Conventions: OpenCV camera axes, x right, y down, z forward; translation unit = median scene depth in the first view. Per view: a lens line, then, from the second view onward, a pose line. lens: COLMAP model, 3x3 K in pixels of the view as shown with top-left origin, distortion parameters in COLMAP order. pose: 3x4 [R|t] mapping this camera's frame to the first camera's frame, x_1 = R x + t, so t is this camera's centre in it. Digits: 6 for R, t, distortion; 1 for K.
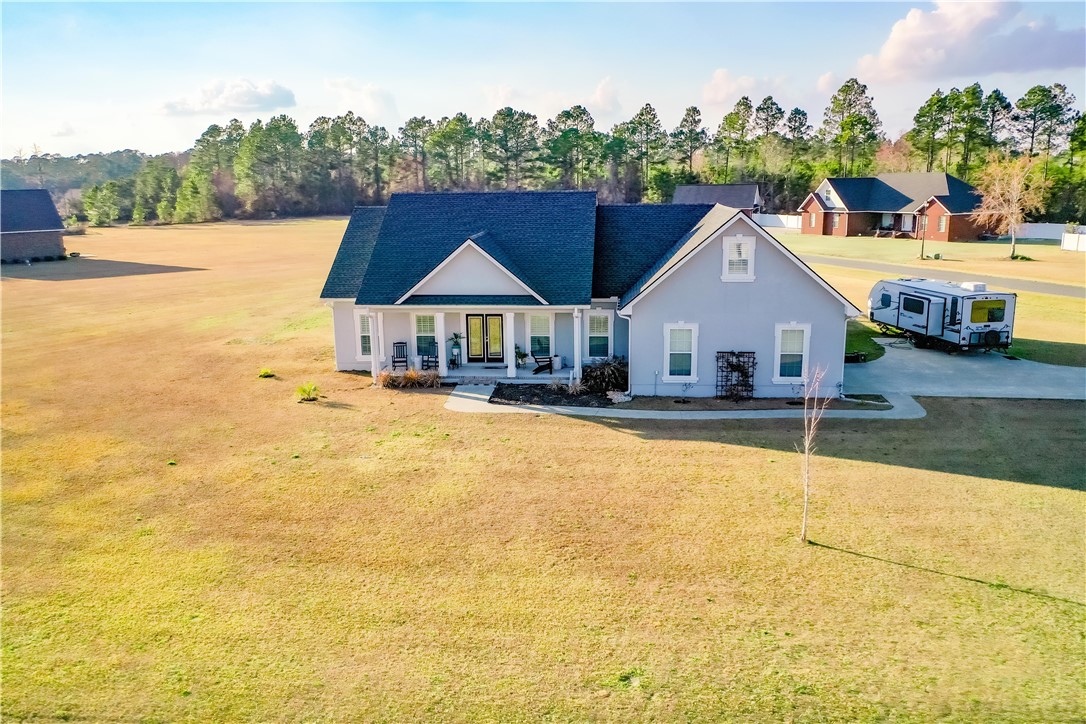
lens RADIAL K [[860.5, 0, 543.0], [0, 860.5, 362.0], [0, 0, 1]] dist [-0.007677, 0.001362]
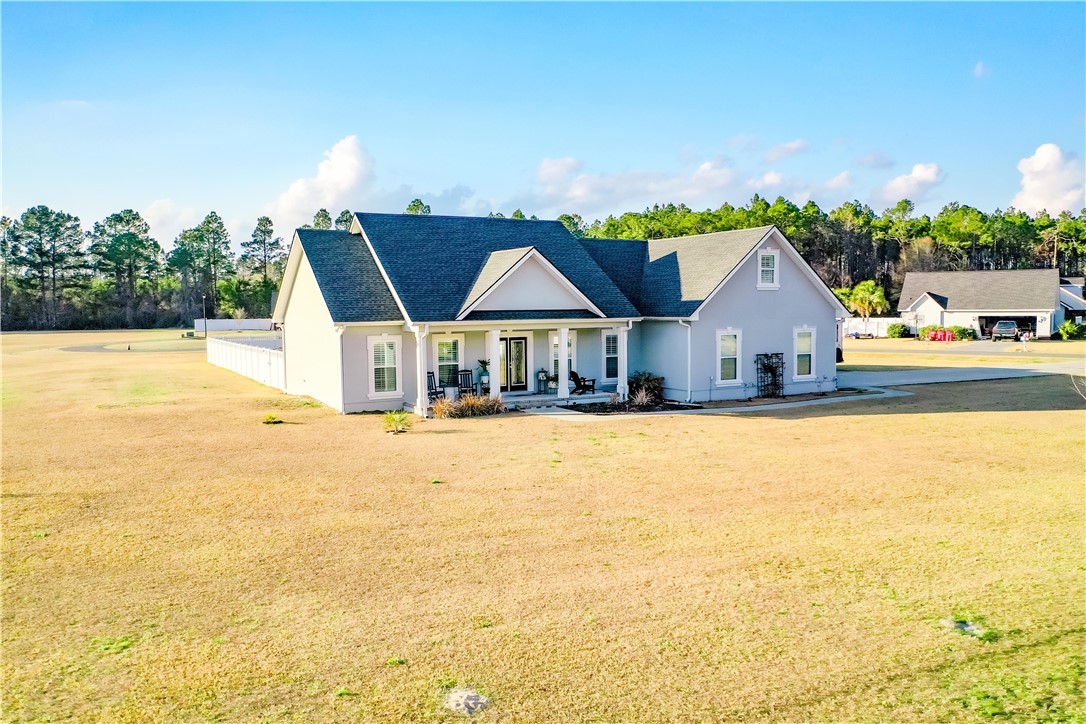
lens RADIAL K [[860.5, 0, 543.0], [0, 860.5, 362.0], [0, 0, 1]] dist [-0.007677, 0.001362]
pose [[0.831449, -0.033335, 0.554600, -0.595293], [0.116279, 0.986533, -0.115027, 0.086795], [-0.543297, 0.160128, 0.824129, 0.241998]]
